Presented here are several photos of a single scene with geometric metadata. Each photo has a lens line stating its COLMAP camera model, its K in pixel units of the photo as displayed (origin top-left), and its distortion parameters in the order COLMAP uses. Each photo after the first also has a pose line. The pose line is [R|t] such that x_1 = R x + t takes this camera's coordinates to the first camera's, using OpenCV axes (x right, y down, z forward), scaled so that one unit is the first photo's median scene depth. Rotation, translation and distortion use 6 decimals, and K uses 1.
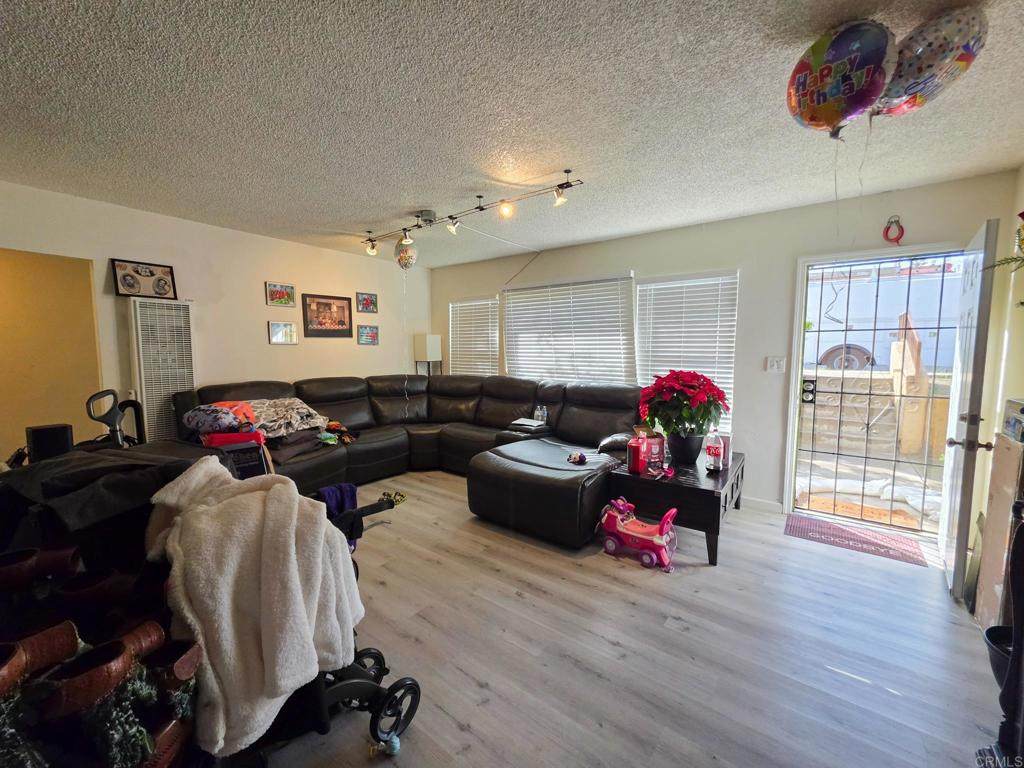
lens RADIAL K [[409.3, 0, 514.5], [0, 409.3, 382.7], [0, 0, 1]] dist [0.003738, 0.000507]
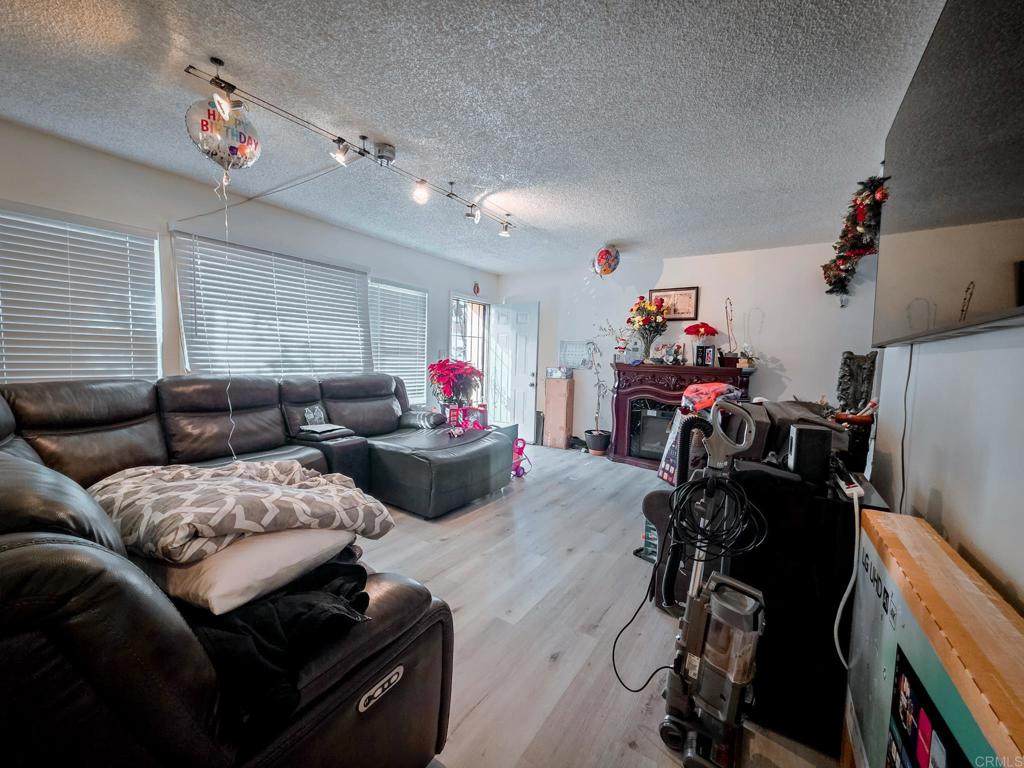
lens RADIAL K [[409.3, 0, 514.4], [0, 409.3, 384.2], [0, 0, 1]] dist [0.003738, 0.000507]
pose [[-0.032008, -0.065768, 0.997321, -0.733678], [0.054402, 0.996239, 0.067443, -0.018669], [-0.998006, 0.056415, -0.028310, 0.599566]]
